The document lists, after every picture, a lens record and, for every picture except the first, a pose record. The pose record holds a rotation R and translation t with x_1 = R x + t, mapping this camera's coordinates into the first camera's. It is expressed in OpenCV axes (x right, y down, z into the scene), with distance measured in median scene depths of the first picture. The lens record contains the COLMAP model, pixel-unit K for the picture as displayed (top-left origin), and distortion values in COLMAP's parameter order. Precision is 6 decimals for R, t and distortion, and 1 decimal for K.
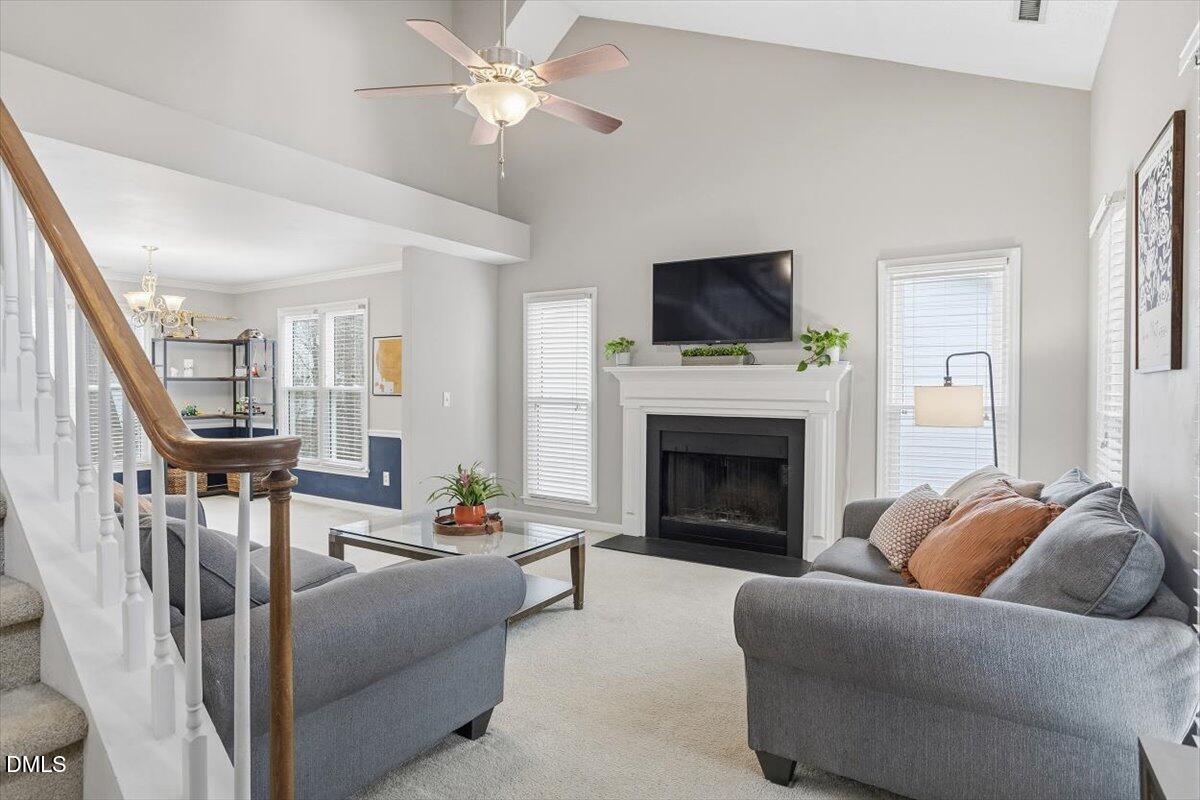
lens RADIAL K [[649.0, 0, 599.3], [0, 649.0, 395.2], [0, 0, 1]] dist [-0.031465, 0.002024]
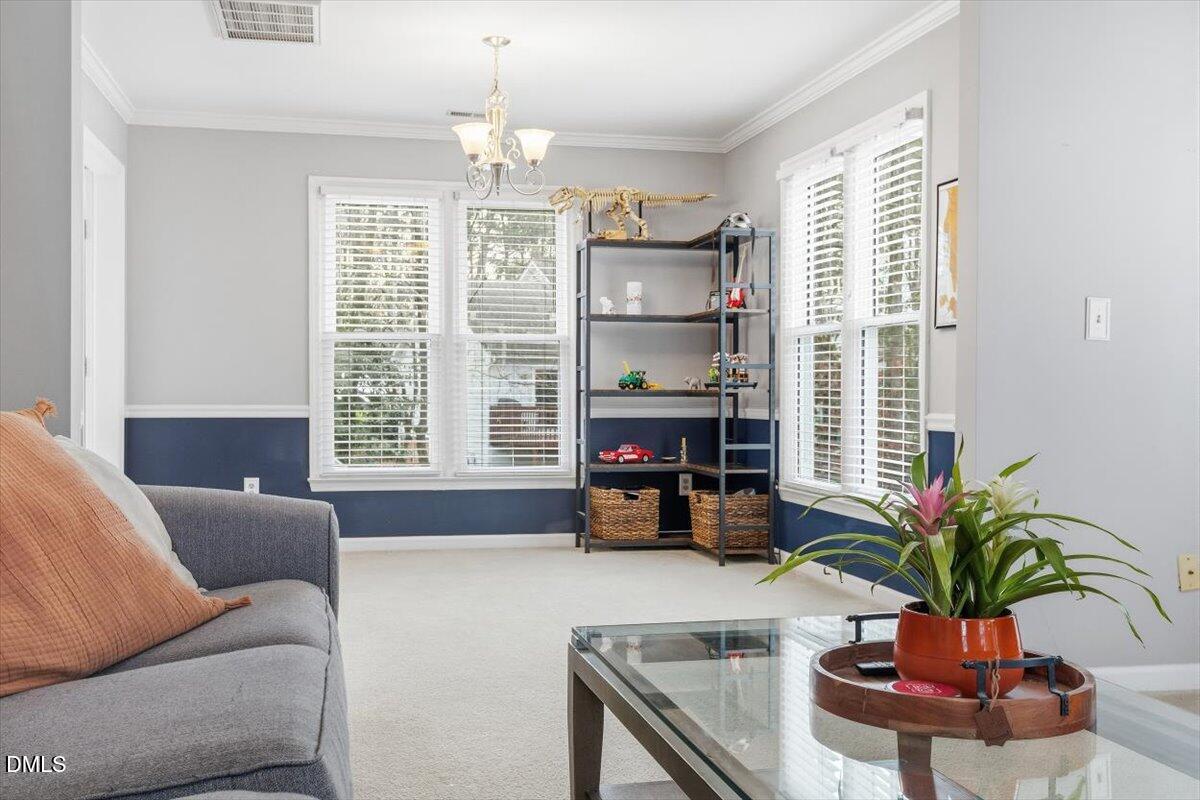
lens RADIAL K [[1201.0, 0, 586.8], [0, 1201.0, 375.6], [0, 0, 1]] dist [0.055984, 0.000000]
pose [[0.709941, -0.006657, -0.704230, 0.030237], [-0.016015, 0.999544, -0.025594, 0.065675], [0.704079, 0.029448, 0.709511, 0.397442]]
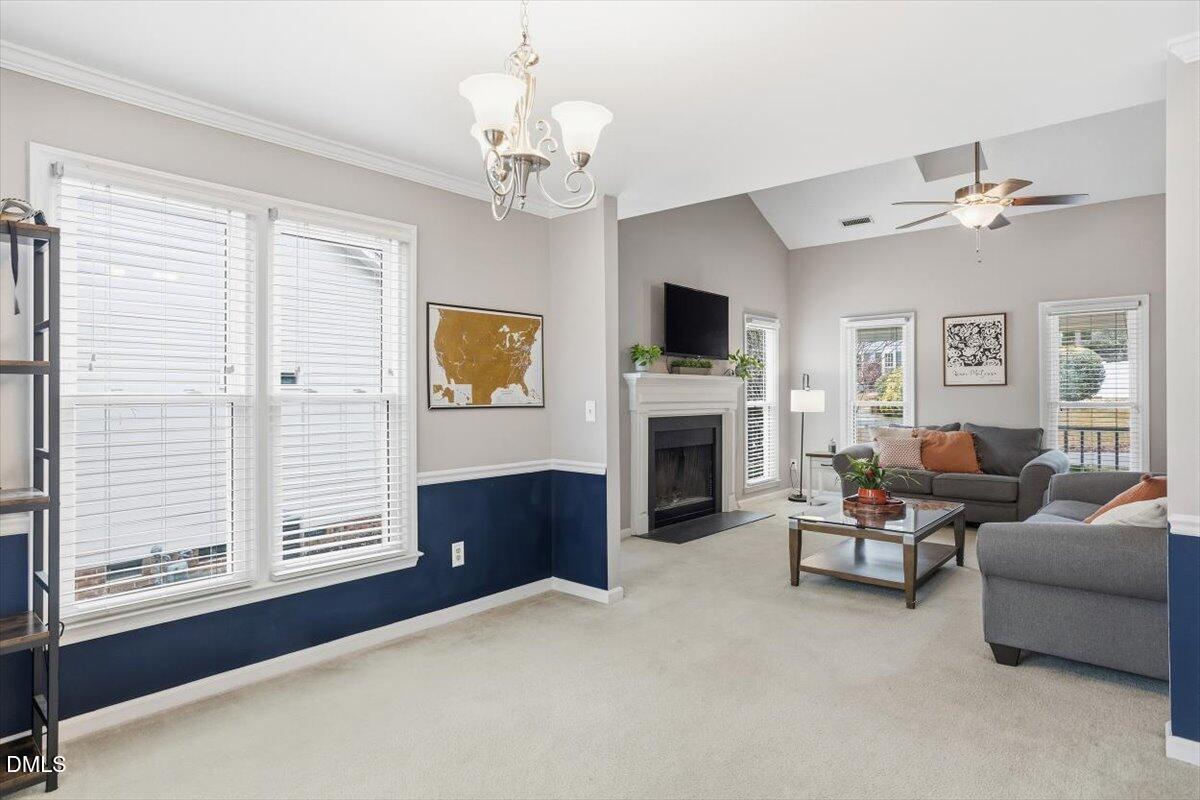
lens RADIAL K [[649.0, 0, 594.8], [0, 649.0, 395.5], [0, 0, 1]] dist [-0.031465, 0.002024]
pose [[0.164433, -0.002979, 0.986384, -1.082248], [0.022167, 0.999754, -0.000676, -0.009576], [-0.986139, 0.021976, 0.164458, 0.971549]]
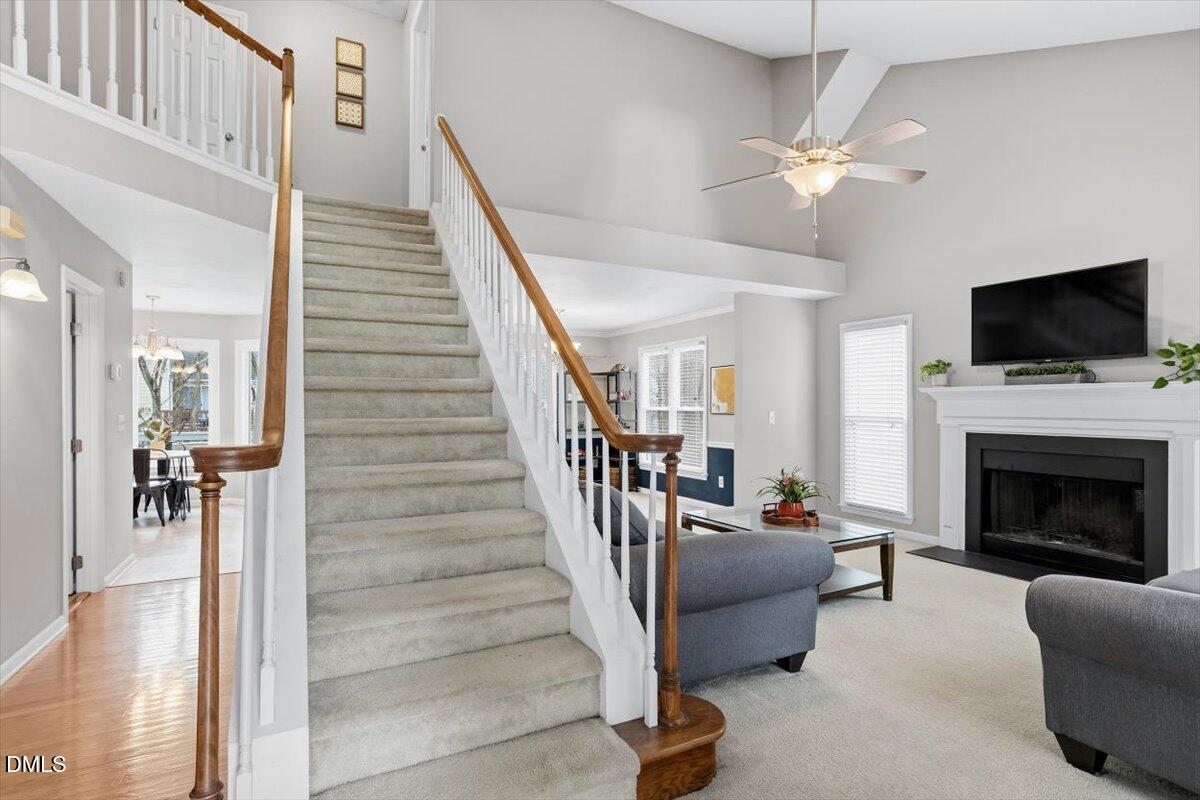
lens RADIAL K [[589.8, 0, 594.3], [0, 589.8, 398.7], [0, 0, 1]] dist [-0.028163, 0.016069]
pose [[0.866412, -0.008621, -0.499255, 0.026286], [-0.006746, 0.999558, -0.028968, 0.006629], [0.499284, 0.028466, 0.865971, -0.113685]]
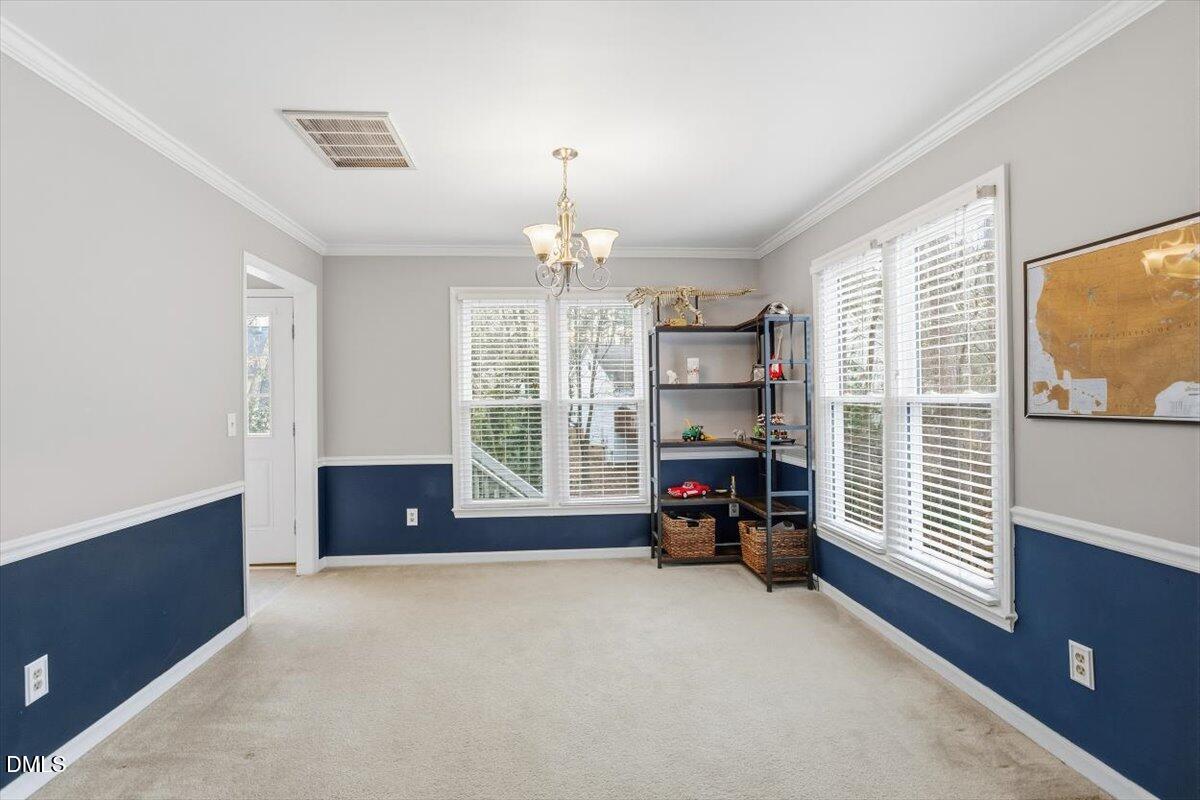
lens RADIAL K [[589.8, 0, 591.9], [0, 589.8, 390.5], [0, 0, 1]] dist [-0.028163, 0.016069]
pose [[0.616250, -0.017223, -0.787362, -0.301156], [-0.002604, 0.999711, -0.023906, -0.008023], [0.787546, 0.016782, 0.616027, 0.749204]]
